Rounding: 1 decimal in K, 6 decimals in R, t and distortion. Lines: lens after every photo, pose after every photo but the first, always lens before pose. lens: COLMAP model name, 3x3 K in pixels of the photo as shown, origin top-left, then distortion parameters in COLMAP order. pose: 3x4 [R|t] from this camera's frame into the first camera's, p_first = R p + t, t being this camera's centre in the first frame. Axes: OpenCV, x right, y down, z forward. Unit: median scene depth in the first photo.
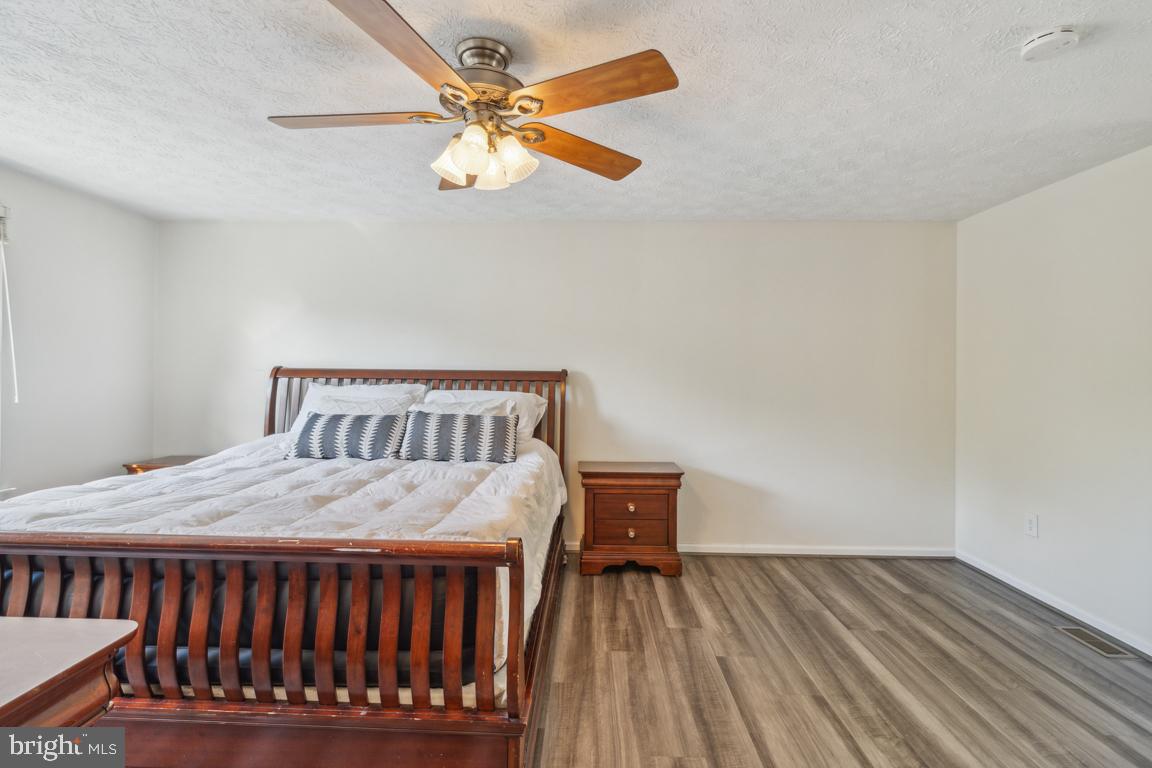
lens RADIAL K [[541.5, 0, 572.8], [0, 541.5, 379.2], [0, 0, 1]] dist [0.001672, -0.000095]
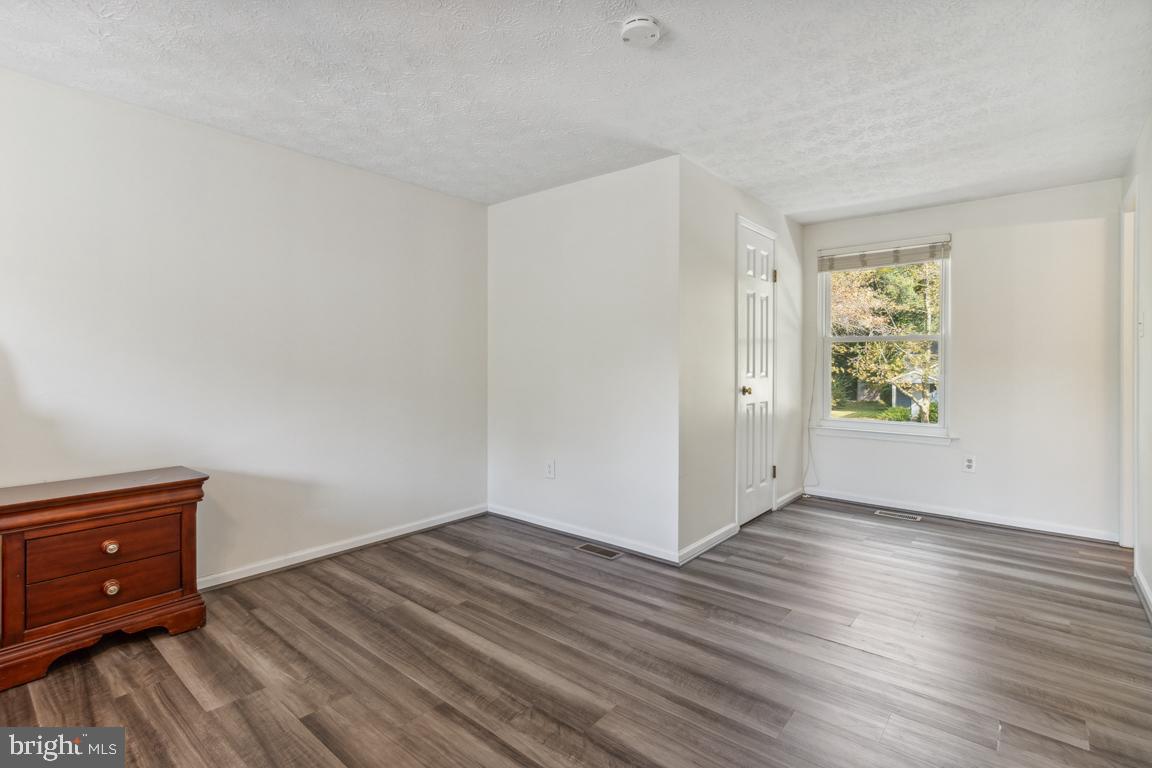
lens RADIAL K [[541.5, 0, 575.8], [0, 541.5, 368.2], [0, 0, 1]] dist [0.001672, -0.000095]
pose [[0.621301, -0.015910, 0.783410, -0.054119], [0.014528, 0.999856, 0.008784, 0.038605], [-0.783437, 0.005924, 0.621443, 0.224112]]
